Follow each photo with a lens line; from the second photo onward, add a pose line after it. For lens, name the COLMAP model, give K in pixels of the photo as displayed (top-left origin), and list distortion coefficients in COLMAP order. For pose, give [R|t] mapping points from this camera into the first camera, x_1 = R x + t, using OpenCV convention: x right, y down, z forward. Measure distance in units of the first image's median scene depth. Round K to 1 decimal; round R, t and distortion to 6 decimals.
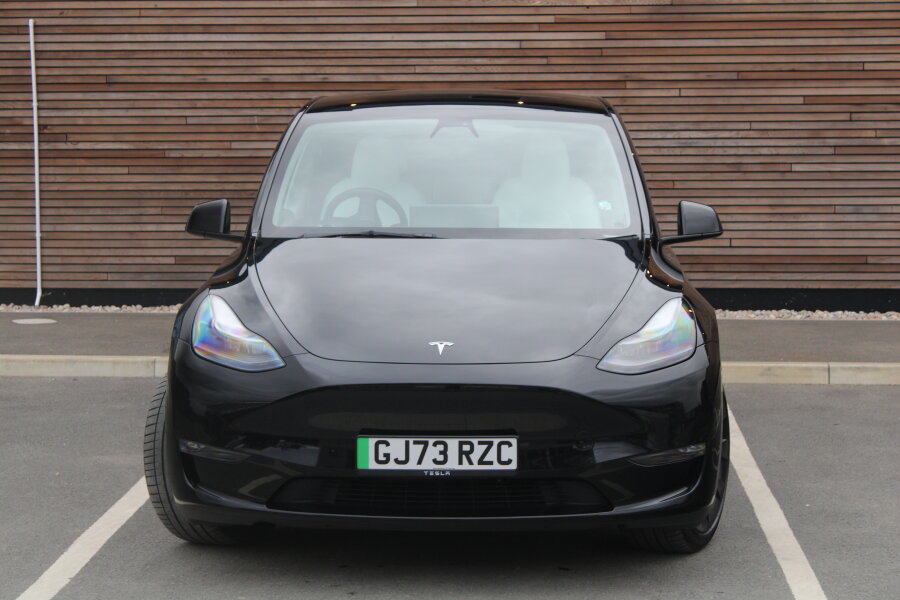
lens RADIAL K [[2252.3, 0, 450.0], [0, 2252.3, 300.0], [0, 0, 1]] dist [0.044947, 0.608470]
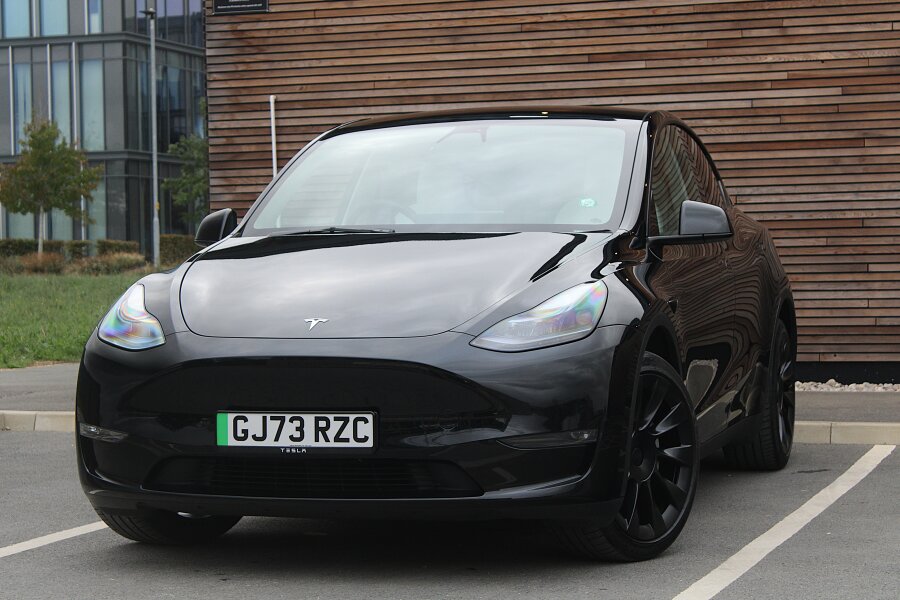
lens RADIAL K [[2322.5, 0, 450.0], [0, 2322.5, 300.0], [0, 0, 1]] dist [0.080150, 0.079423]
pose [[0.961604, -0.007038, -0.274351, 0.329791], [-0.015402, 0.996712, -0.079554, 0.090675], [0.274009, 0.080725, 0.958333, 0.065516]]
